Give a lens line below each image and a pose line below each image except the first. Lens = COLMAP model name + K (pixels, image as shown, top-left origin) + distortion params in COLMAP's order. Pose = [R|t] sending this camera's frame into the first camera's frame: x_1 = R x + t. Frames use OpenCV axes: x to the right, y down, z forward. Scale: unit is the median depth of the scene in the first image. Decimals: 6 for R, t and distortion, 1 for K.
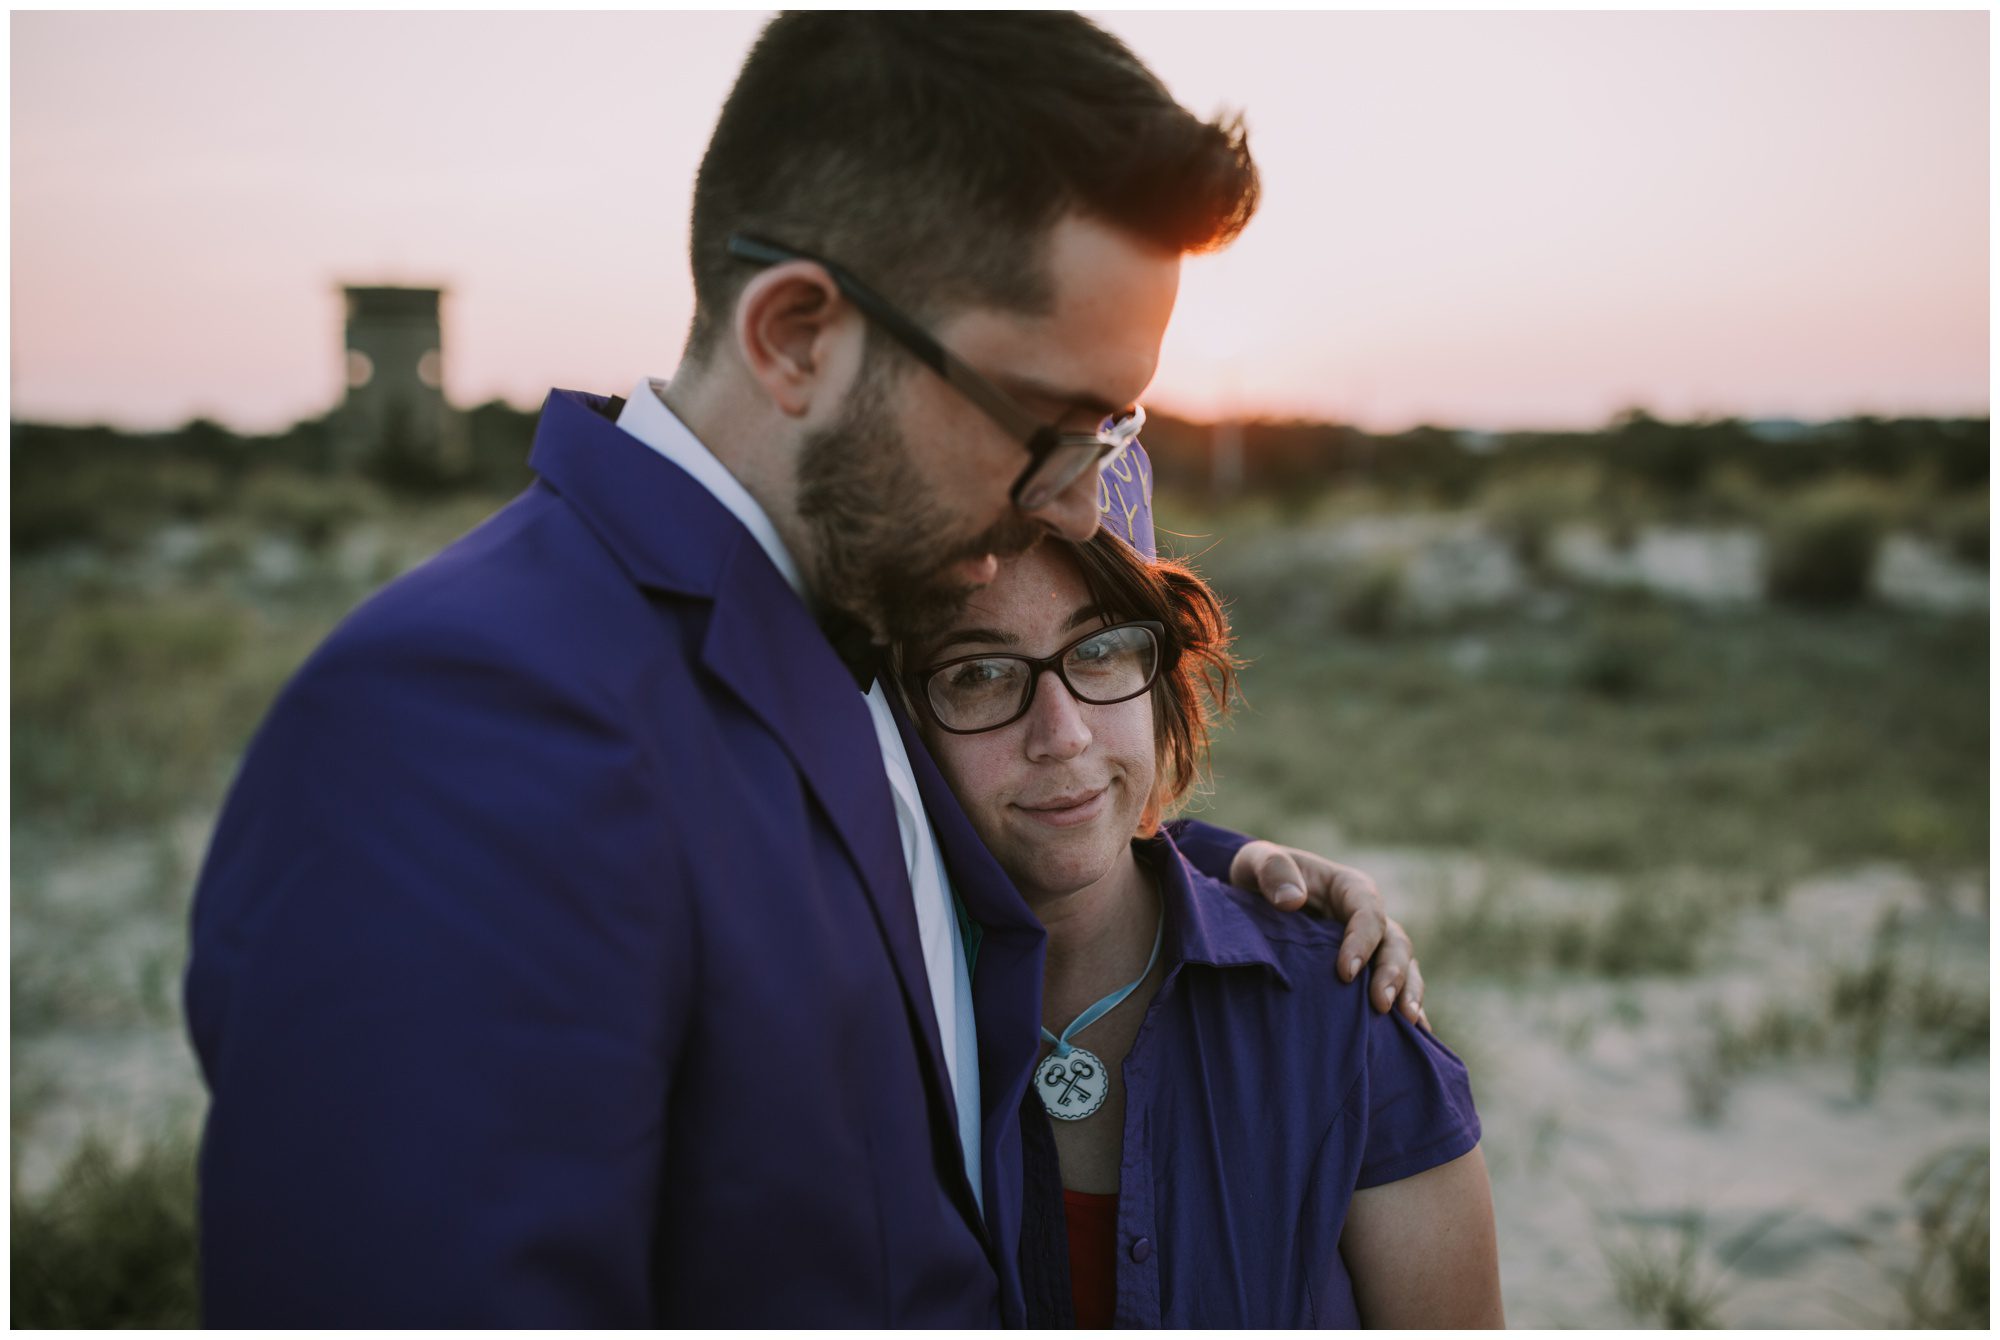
lens RADIAL K [[1901.4, 0, 970.1], [0, 1901.4, 710.2], [0, 0, 1]] dist [-0.067425, -0.005840]
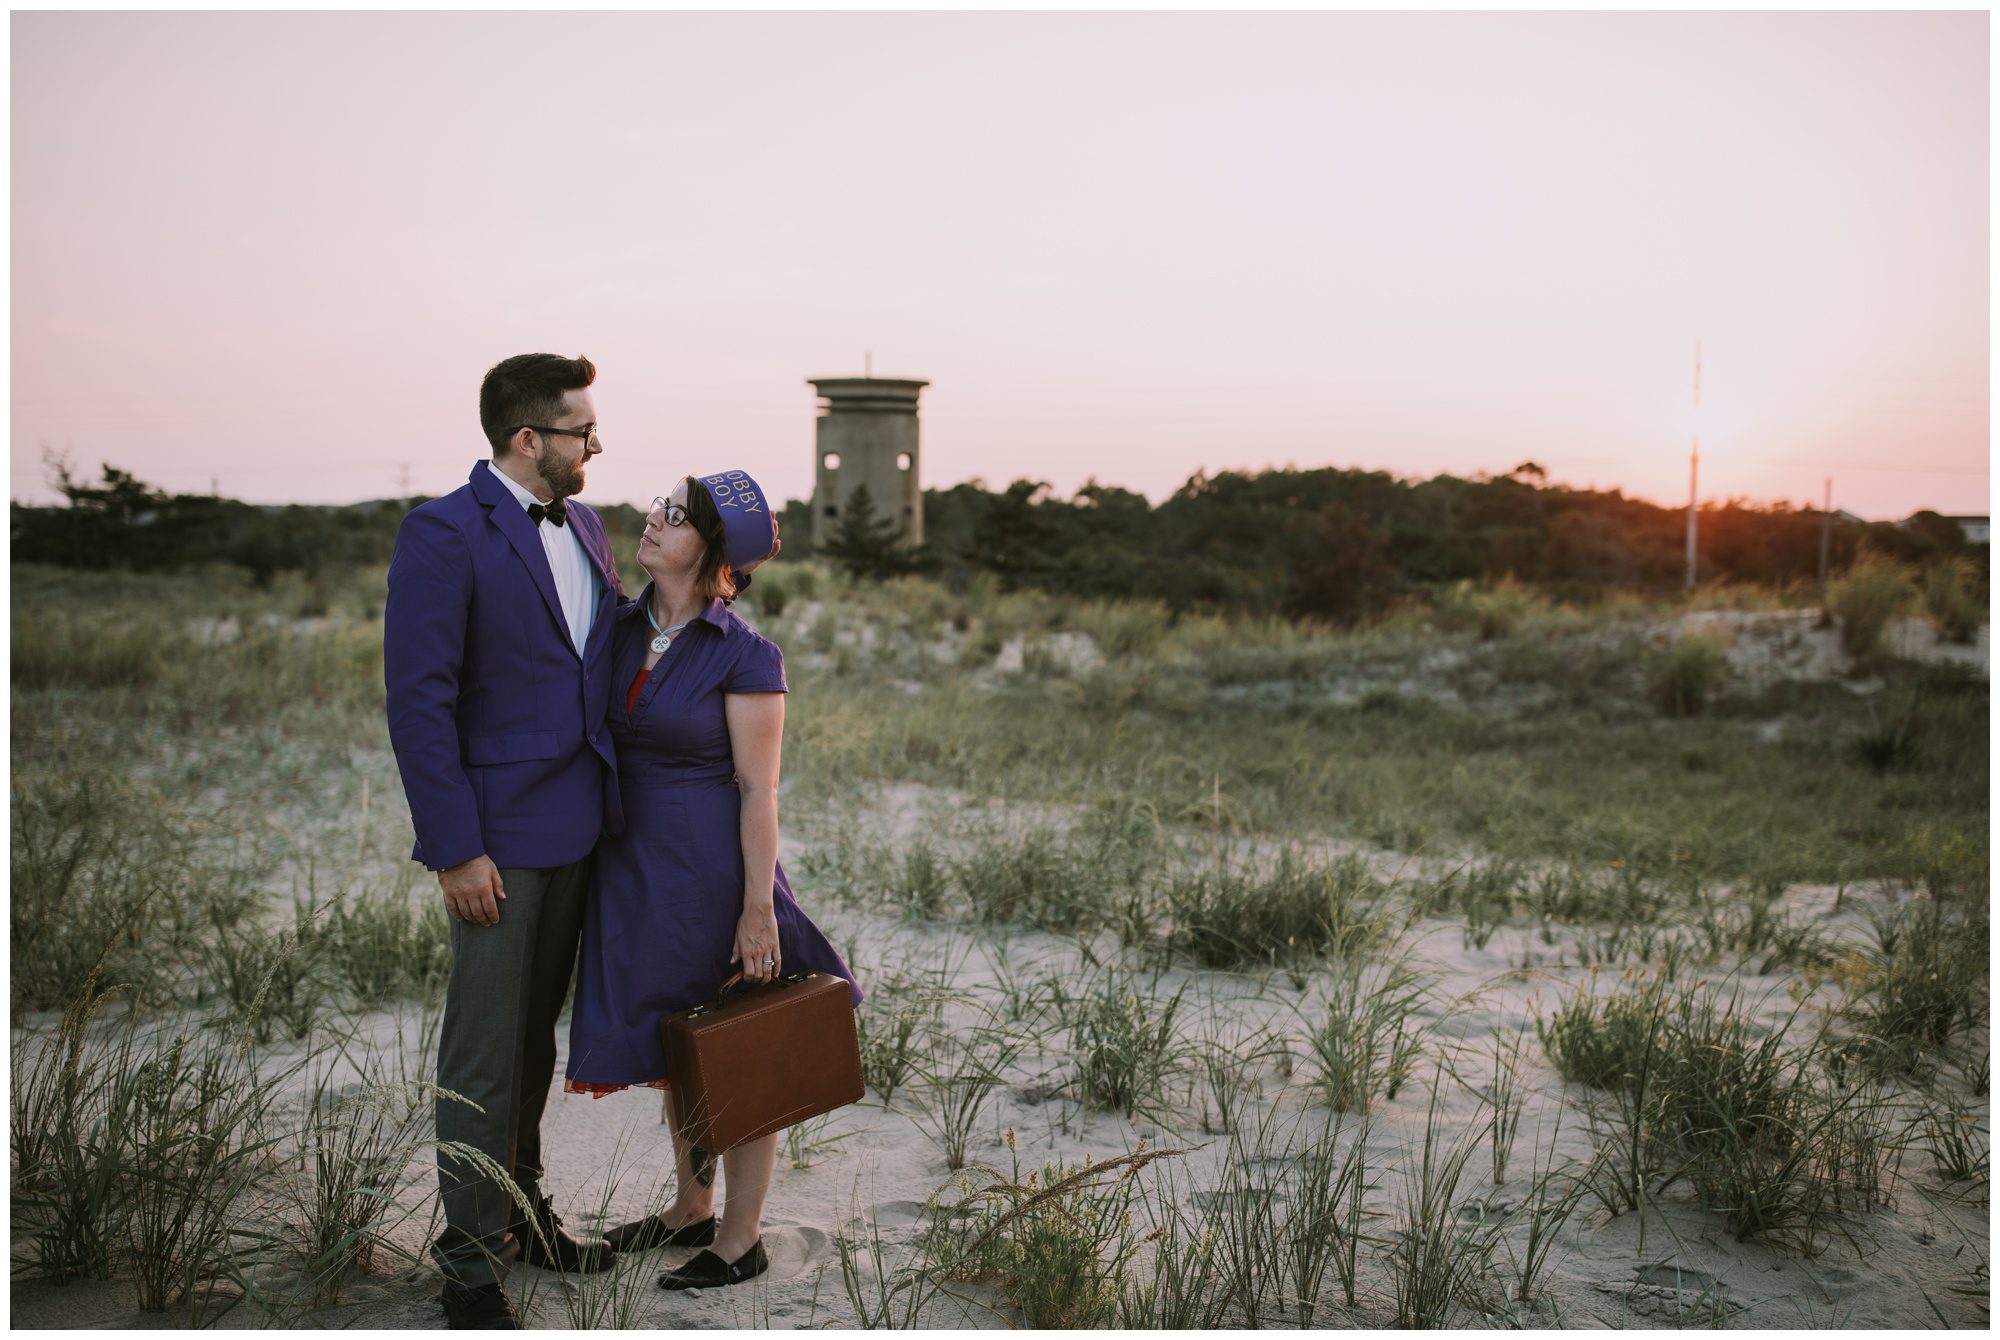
lens RADIAL K [[1890.8, 0, 1000.0], [0, 1890.8, 670.0], [0, 0, 1]] dist [-0.004355, -0.028994]
pose [[0.973627, 0.026198, -0.226639, 0.083733], [-0.041170, 0.997252, -0.061587, 0.021289], [0.224402, 0.069294, 0.972030, -0.142608]]
